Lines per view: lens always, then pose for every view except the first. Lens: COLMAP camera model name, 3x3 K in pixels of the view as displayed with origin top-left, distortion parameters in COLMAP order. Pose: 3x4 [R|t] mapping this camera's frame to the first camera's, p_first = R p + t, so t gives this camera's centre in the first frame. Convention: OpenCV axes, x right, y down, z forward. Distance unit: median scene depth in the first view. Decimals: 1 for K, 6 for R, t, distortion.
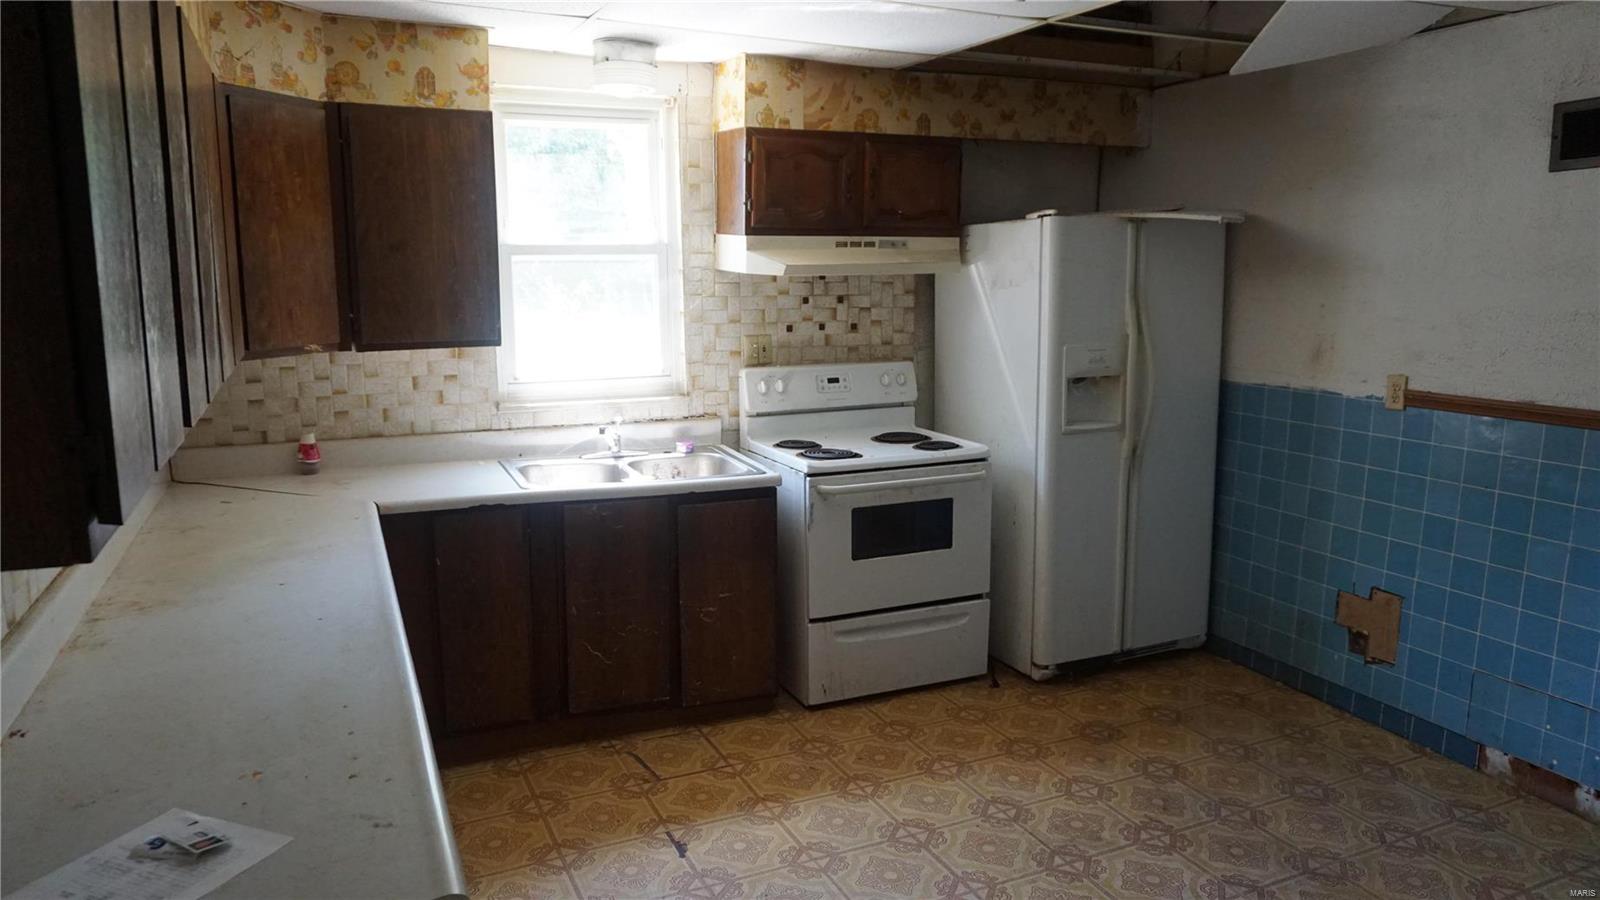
lens RADIAL K [[1072.3, 0, 792.3], [0, 1072.3, 450.4], [0, 0, 1]] dist [-0.036526, 0.016964]
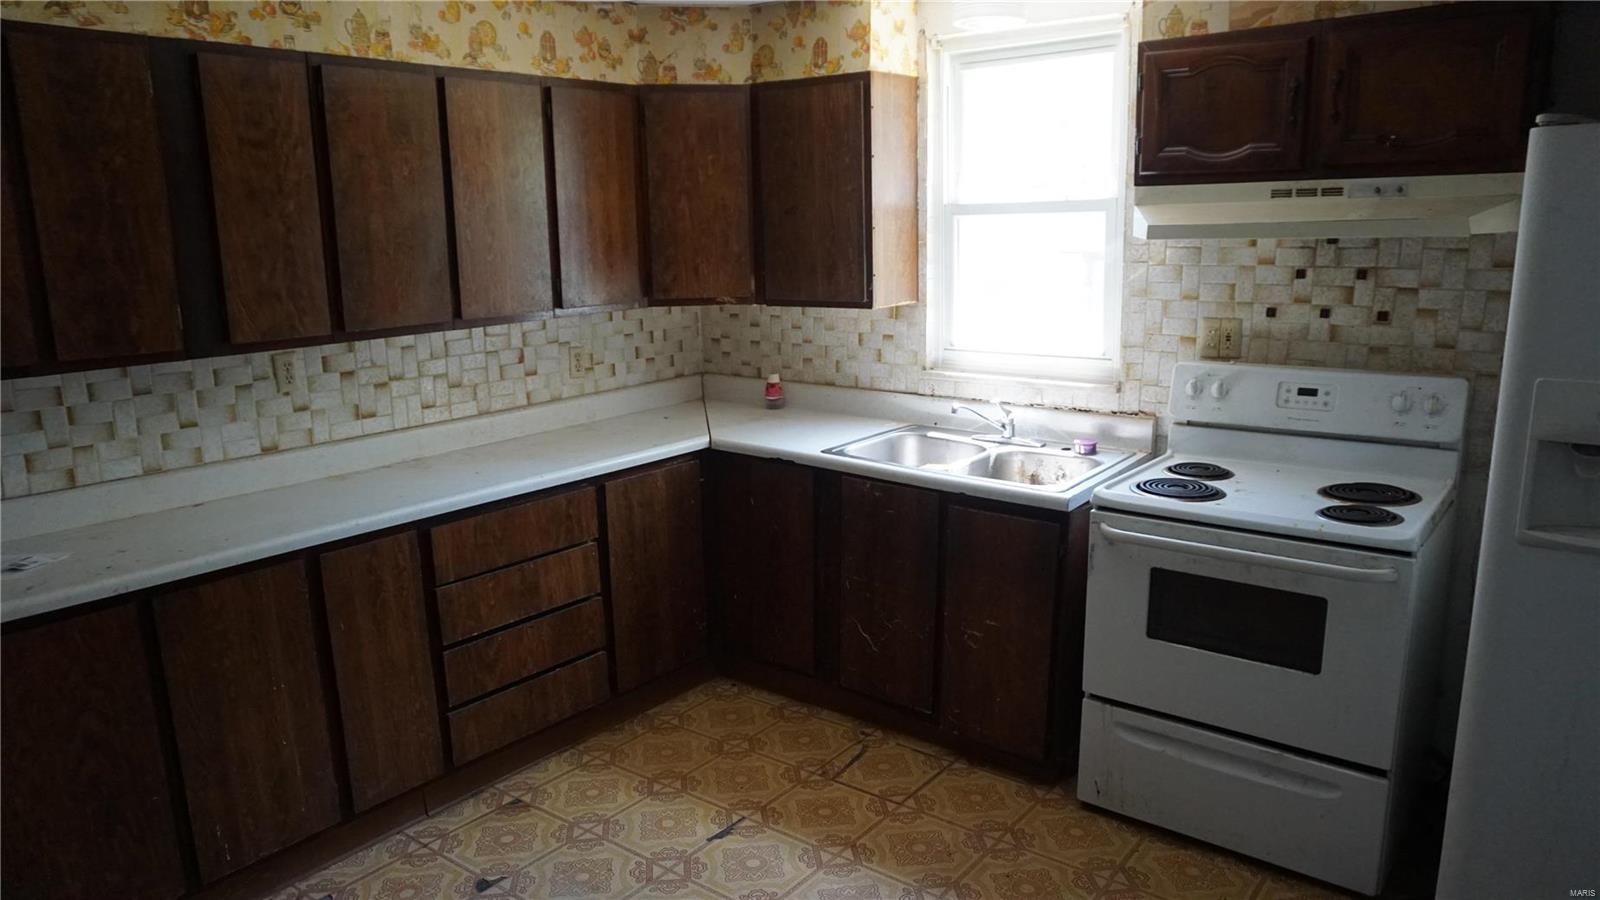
lens RADIAL K [[1072.3, 0, 789.8], [0, 1072.3, 450.1], [0, 0, 1]] dist [-0.036526, 0.016964]
pose [[0.462951, 0.176502, -0.868633, 0.540626], [-0.133046, 0.982709, 0.128772, -0.080856], [0.876342, 0.055953, 0.478429, 0.430741]]
